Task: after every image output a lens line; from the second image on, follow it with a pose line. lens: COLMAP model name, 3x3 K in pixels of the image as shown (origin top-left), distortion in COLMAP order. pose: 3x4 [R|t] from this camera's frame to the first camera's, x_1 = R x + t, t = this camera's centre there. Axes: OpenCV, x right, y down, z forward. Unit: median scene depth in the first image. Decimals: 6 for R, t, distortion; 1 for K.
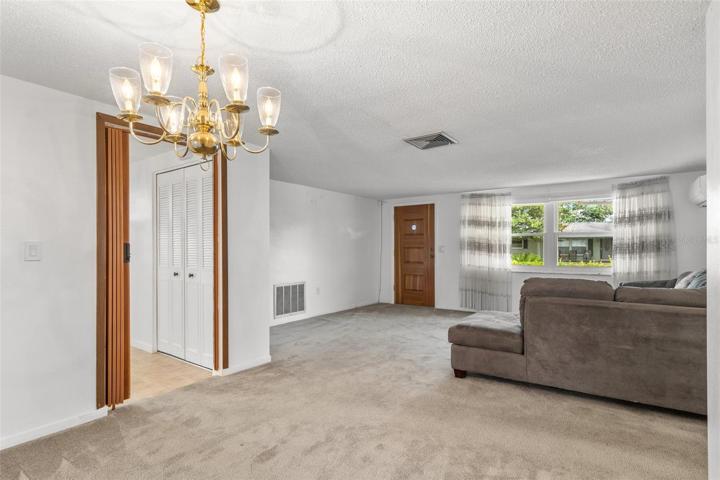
lens RADIAL K [[362.7, 0, 365.5], [0, 362.7, 247.2], [0, 0, 1]] dist [0.001926, 0.001955]
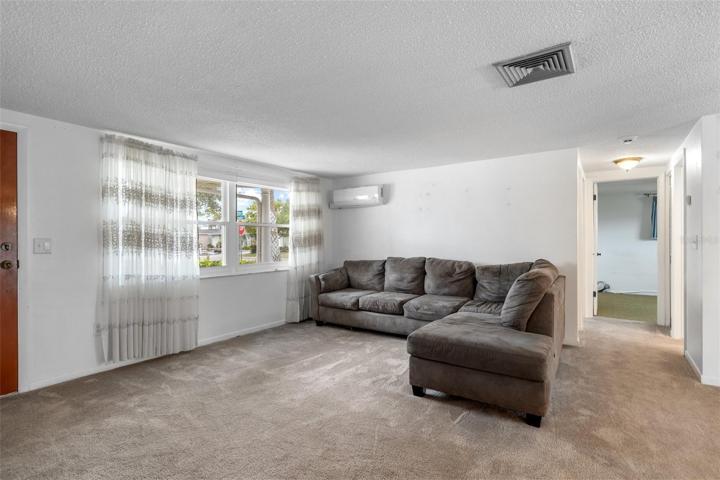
lens RADIAL K [[362.7, 0, 357.1], [0, 362.7, 241.8], [0, 0, 1]] dist [0.001926, 0.001955]
pose [[-0.002147, -0.004384, 0.999988, -0.278914], [0.001886, 0.999989, 0.004388, -0.001041], [-0.999996, 0.001895, -0.002138, 0.812902]]
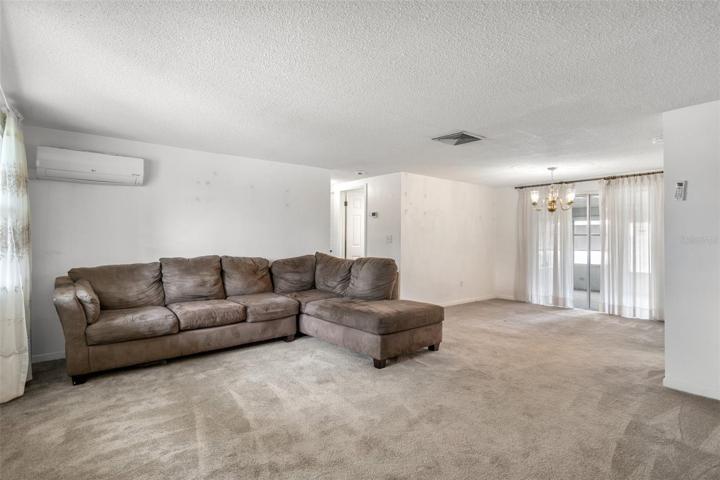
lens RADIAL K [[362.7, 0, 374.3], [0, 362.7, 234.4], [0, 0, 1]] dist [0.001926, 0.001955]
pose [[-0.970707, -0.001989, 0.240257, 0.098325], [-0.005548, 0.999885, -0.014140, 0.004637], [-0.240201, -0.015059, -0.970606, 1.319097]]
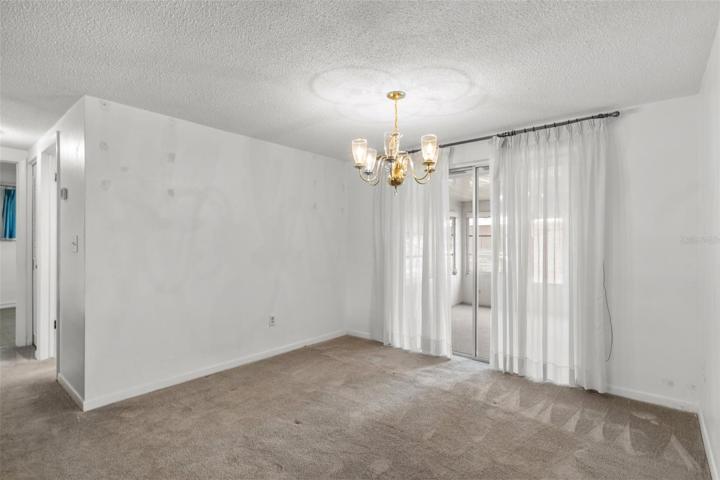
lens RADIAL K [[362.7, 0, 361.4], [0, 362.7, 239.9], [0, 0, 1]] dist [0.001926, 0.001955]
pose [[-0.995468, -0.000548, 0.095093, -0.140549], [-0.000798, 0.999996, -0.002590, -0.001262], [-0.095092, -0.002654, -0.995465, 0.728046]]
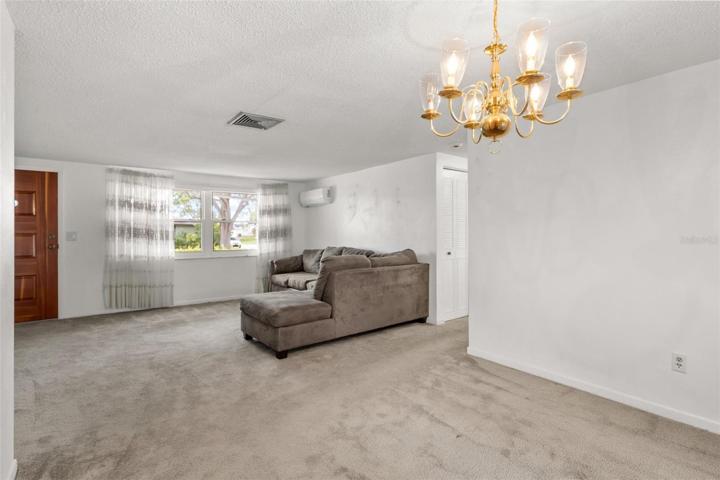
lens RADIAL K [[362.7, 0, 354.6], [0, 362.7, 234.6], [0, 0, 1]] dist [0.001926, 0.001955]
pose [[0.299757, -0.004093, 0.954007, -0.411108], [0.002447, 0.999991, 0.003521, 0.000767], [-0.954012, 0.001279, 0.299765, 0.299405]]
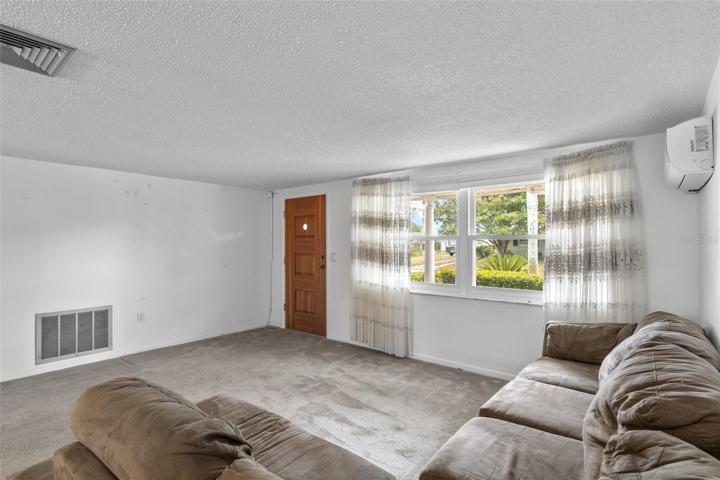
lens RADIAL K [[362.7, 0, 364.6], [0, 362.7, 243.0], [0, 0, 1]] dist [0.001926, 0.001955]
pose [[0.997892, -0.001034, -0.064895, 0.409149], [0.001151, 0.999998, 0.001778, -0.030827], [0.064893, -0.001849, 0.997890, 0.362048]]
